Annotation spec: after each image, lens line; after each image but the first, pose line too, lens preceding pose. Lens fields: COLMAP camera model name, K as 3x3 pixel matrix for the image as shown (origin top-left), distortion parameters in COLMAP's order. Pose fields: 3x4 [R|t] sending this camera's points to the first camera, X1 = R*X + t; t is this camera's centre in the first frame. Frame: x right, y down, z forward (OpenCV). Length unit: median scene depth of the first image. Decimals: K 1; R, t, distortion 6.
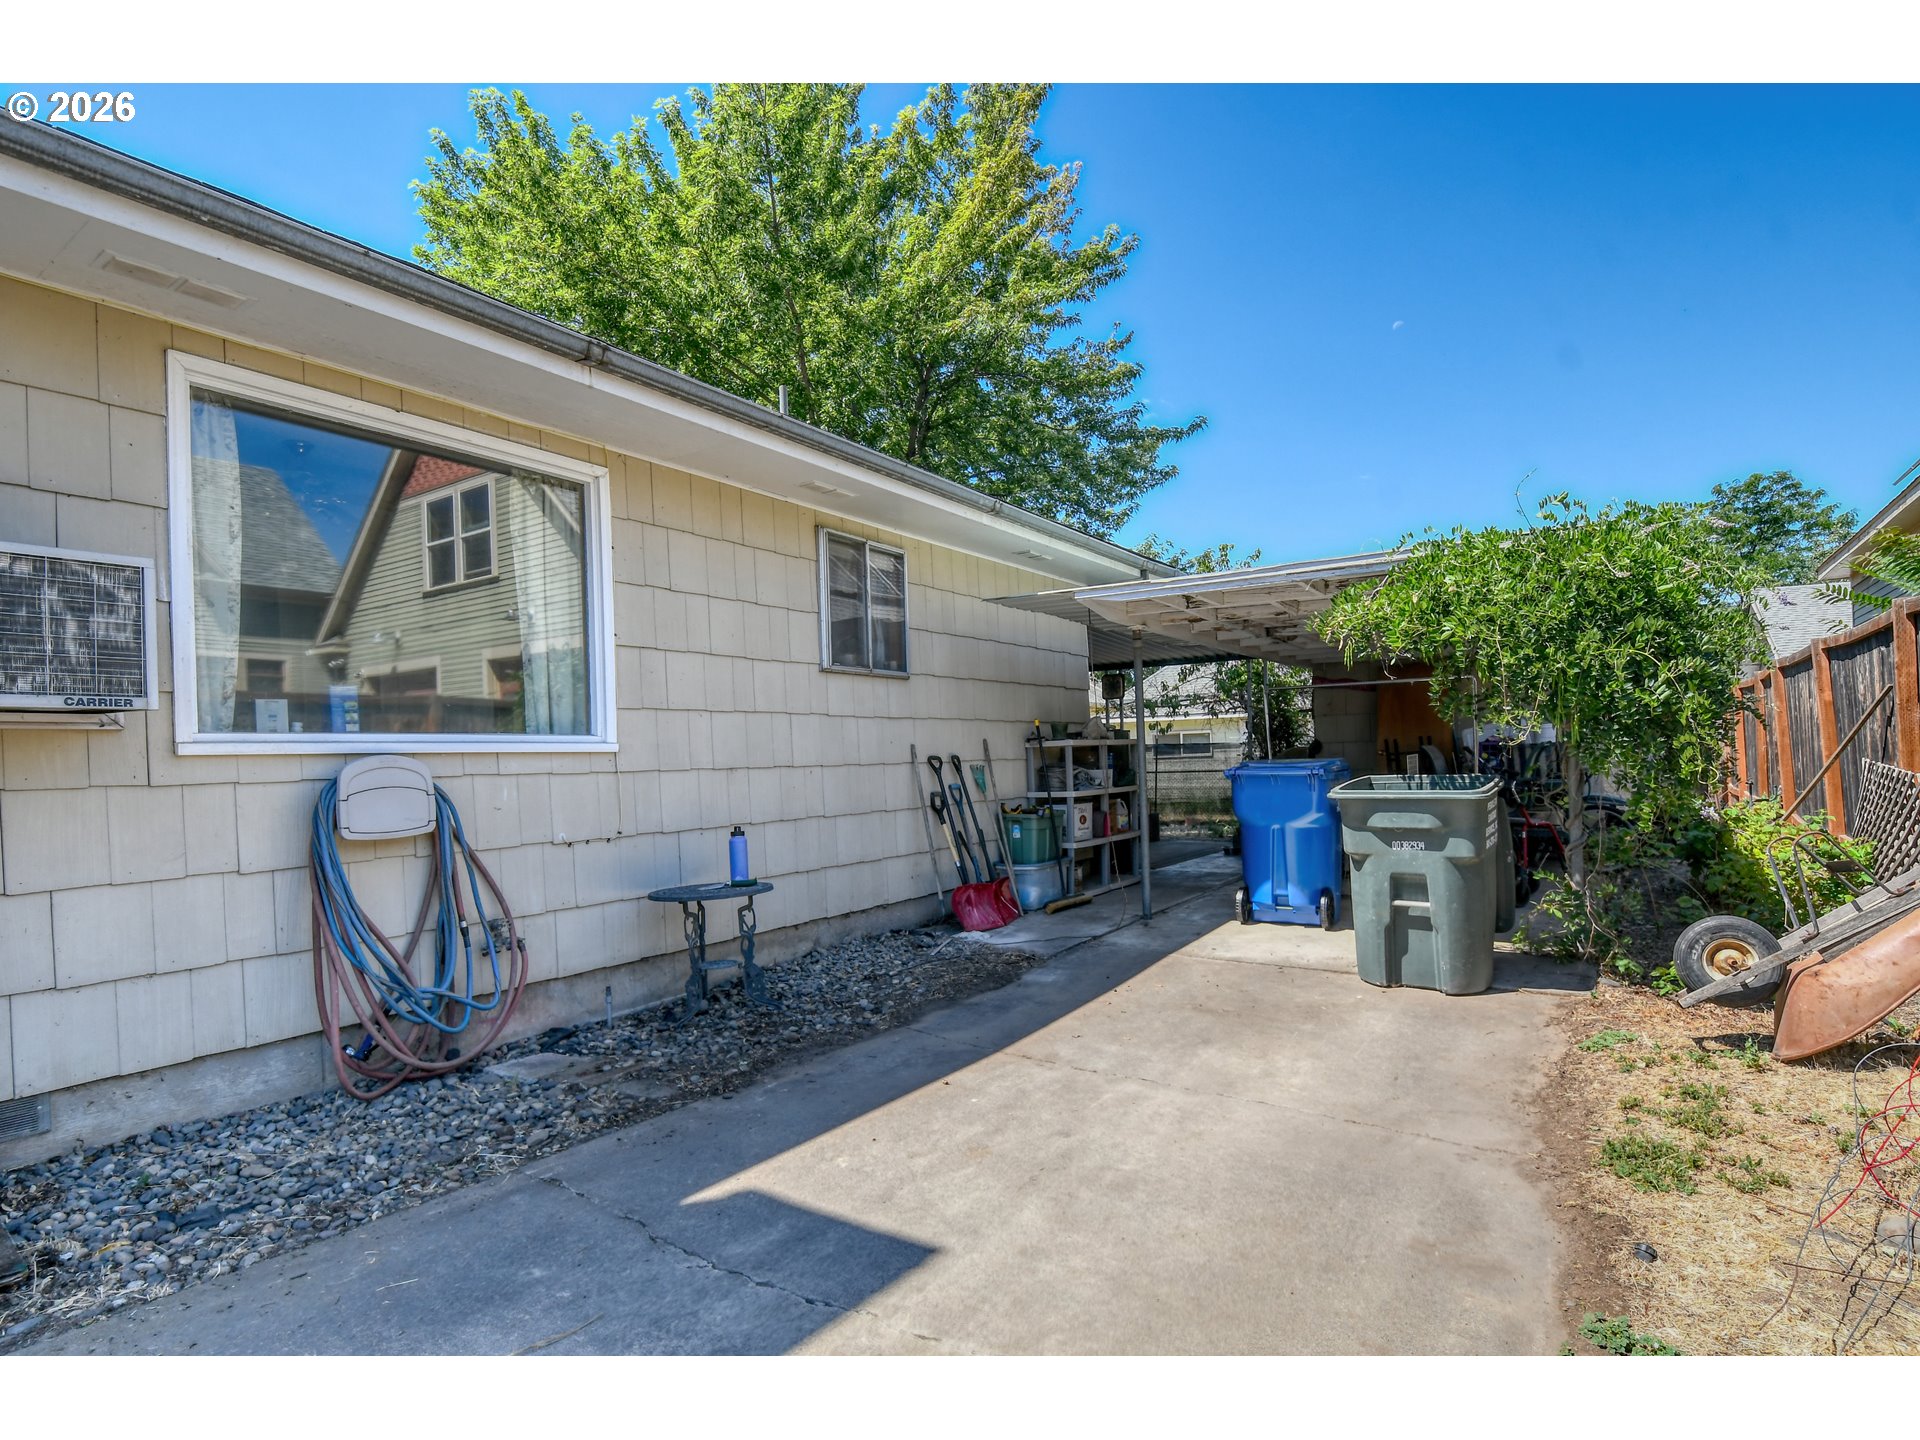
lens RADIAL K [[979.6, 0, 946.3], [0, 979.6, 768.2], [0, 0, 1]] dist [-0.005611, -0.003794]
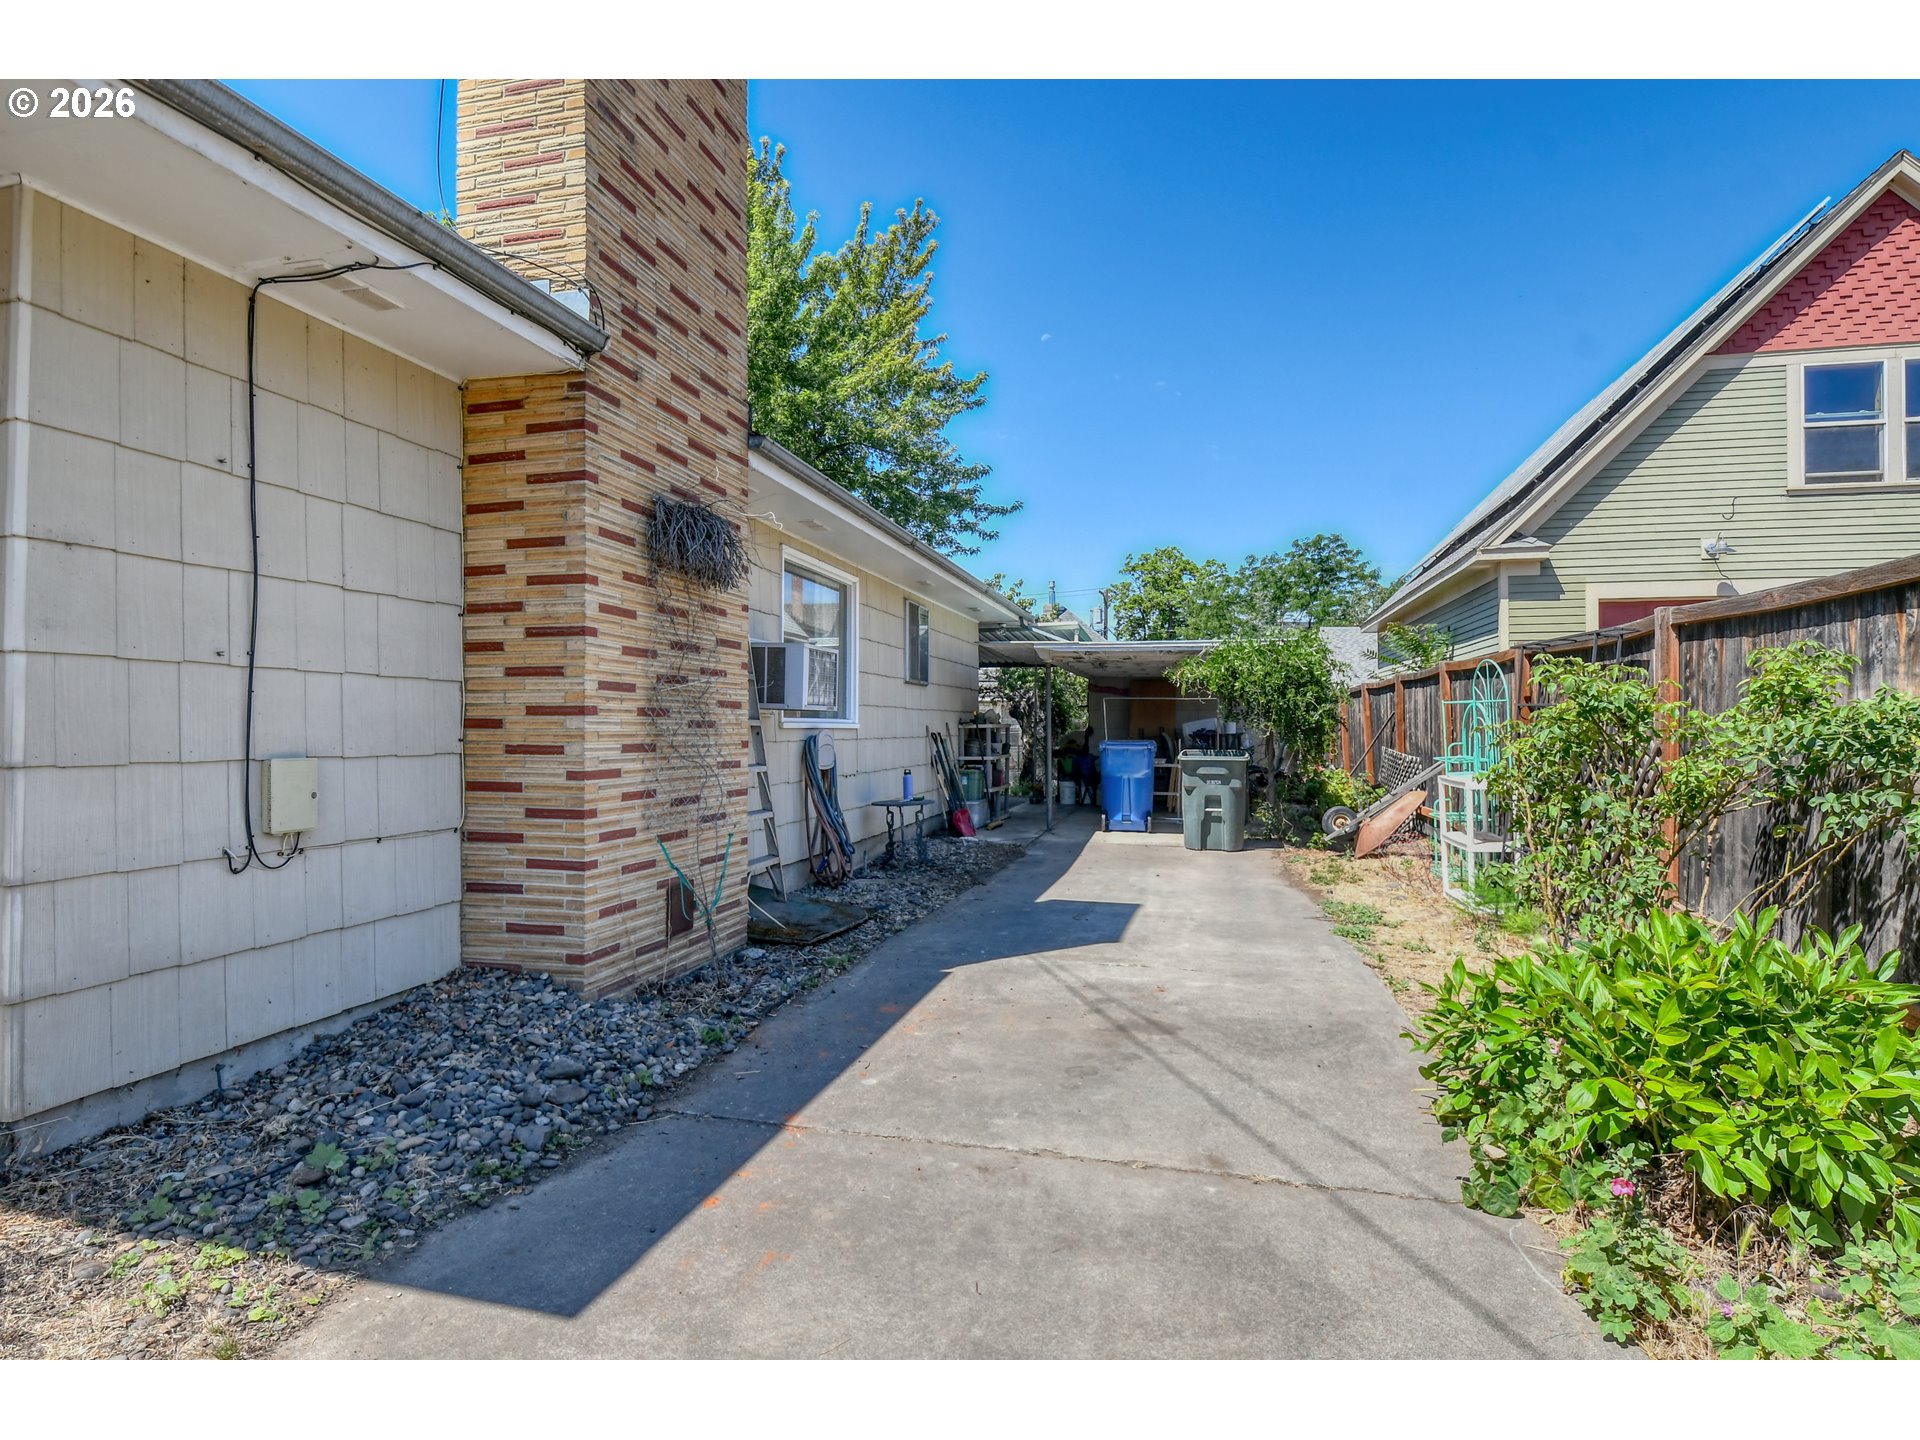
lens RADIAL K [[1060.1, 0, 947.5], [0, 1060.1, 719.7], [0, 0, 1]] dist [-0.001743, -0.008239]
pose [[0.932474, 0.031009, 0.359903, -0.681697], [-0.023386, 0.999401, -0.025517, 0.010740], [-0.360478, 0.015378, 0.932641, -0.716686]]
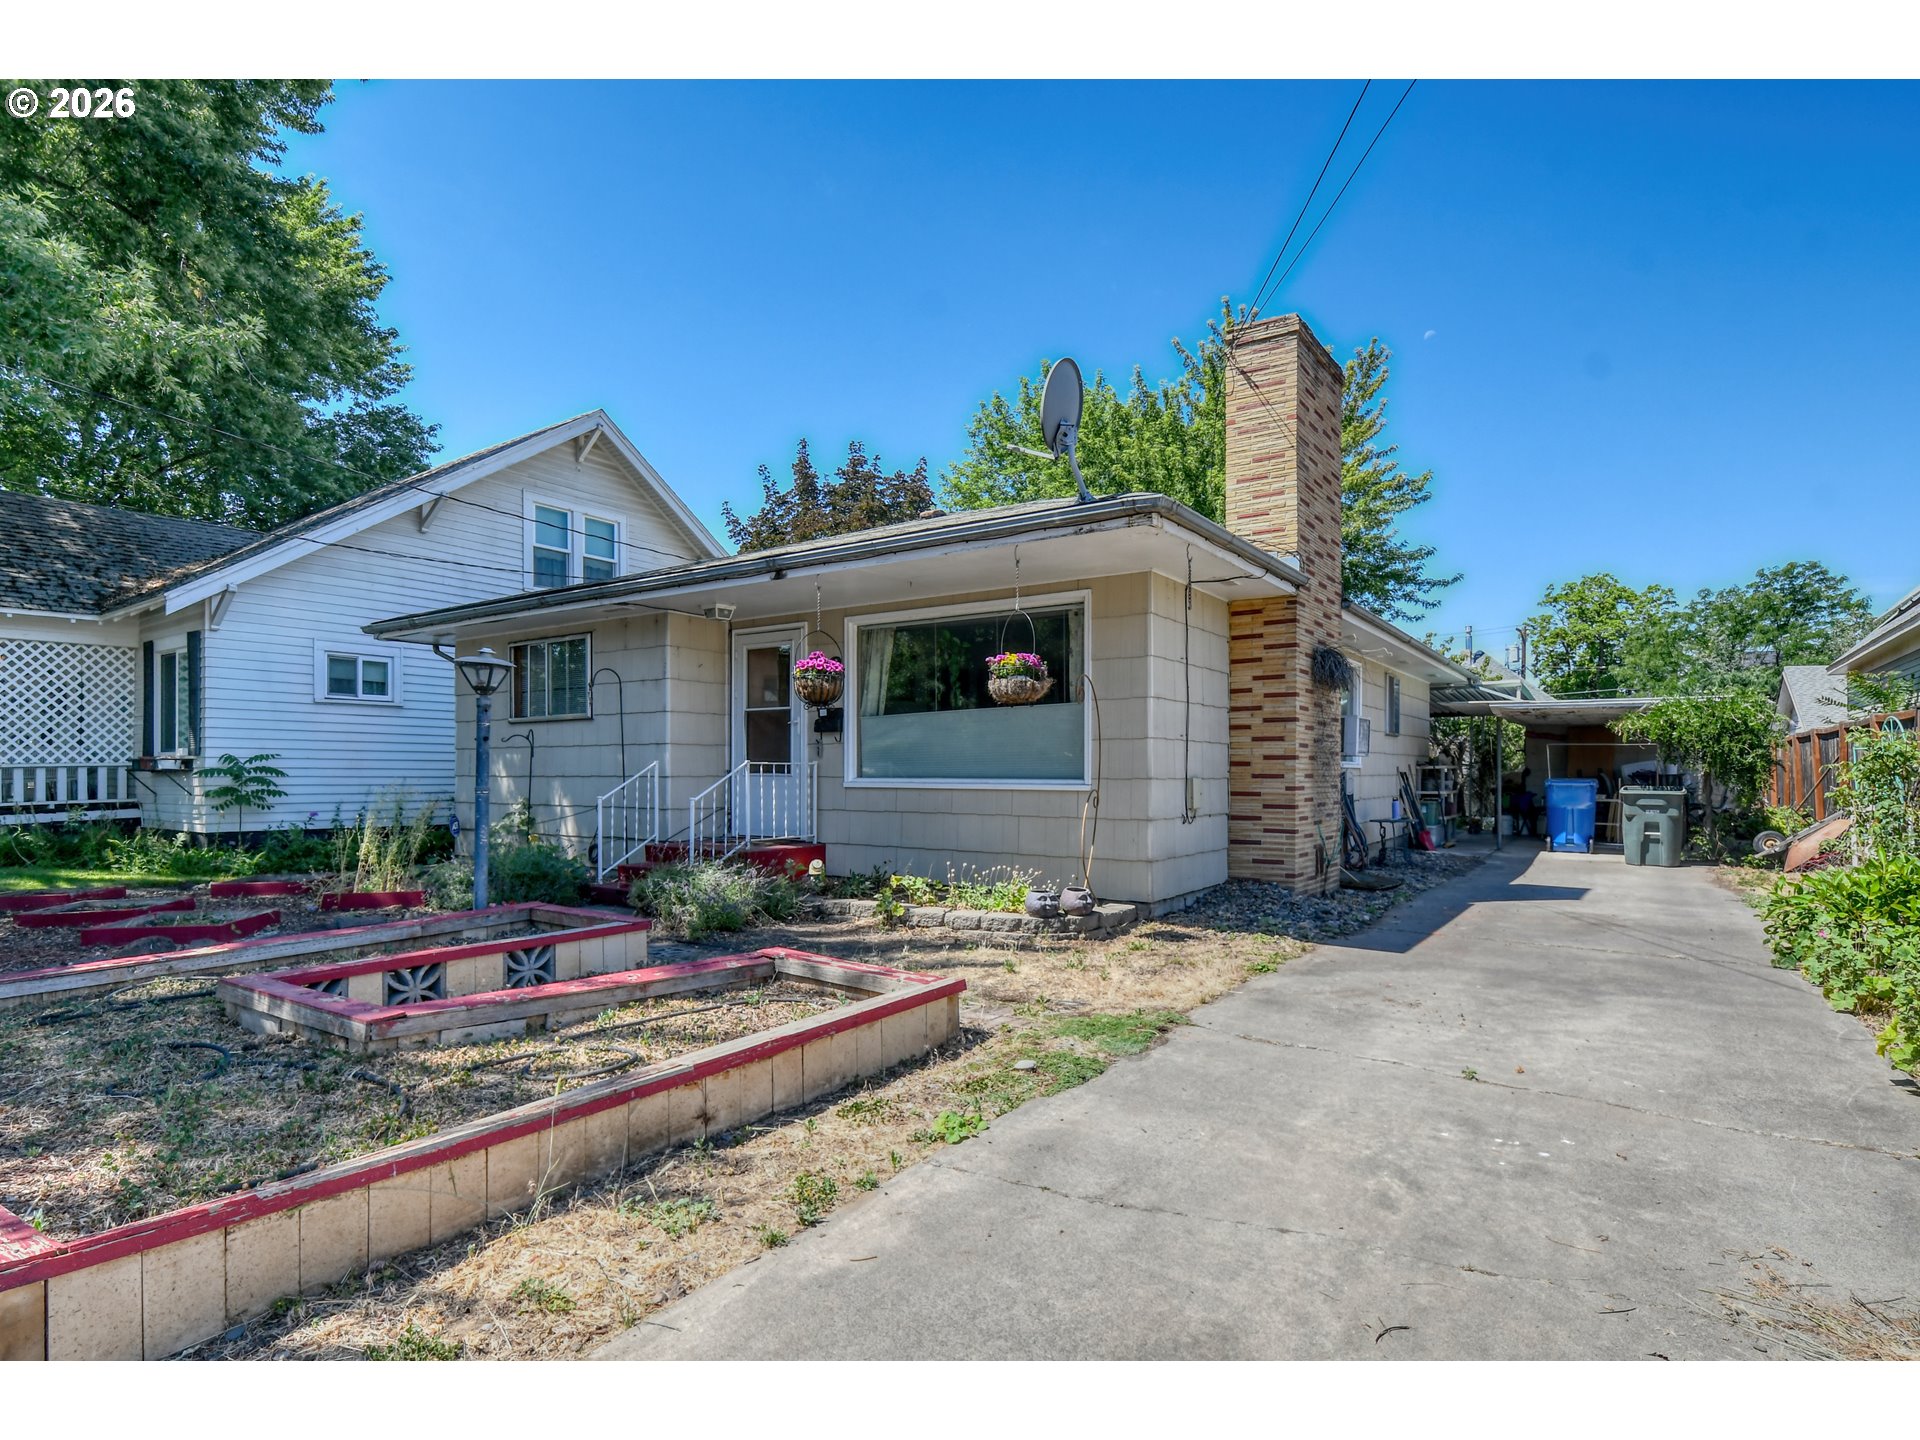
lens RADIAL K [[1060.1, 0, 907.8], [0, 1060.1, 779.5], [0, 0, 1]] dist [-0.001743, -0.008239]
pose [[0.999540, 0.030284, -0.001837, -1.185914], [-0.030283, 0.999541, 0.000318, 0.038575], [0.001846, -0.000262, 0.999998, -1.444401]]
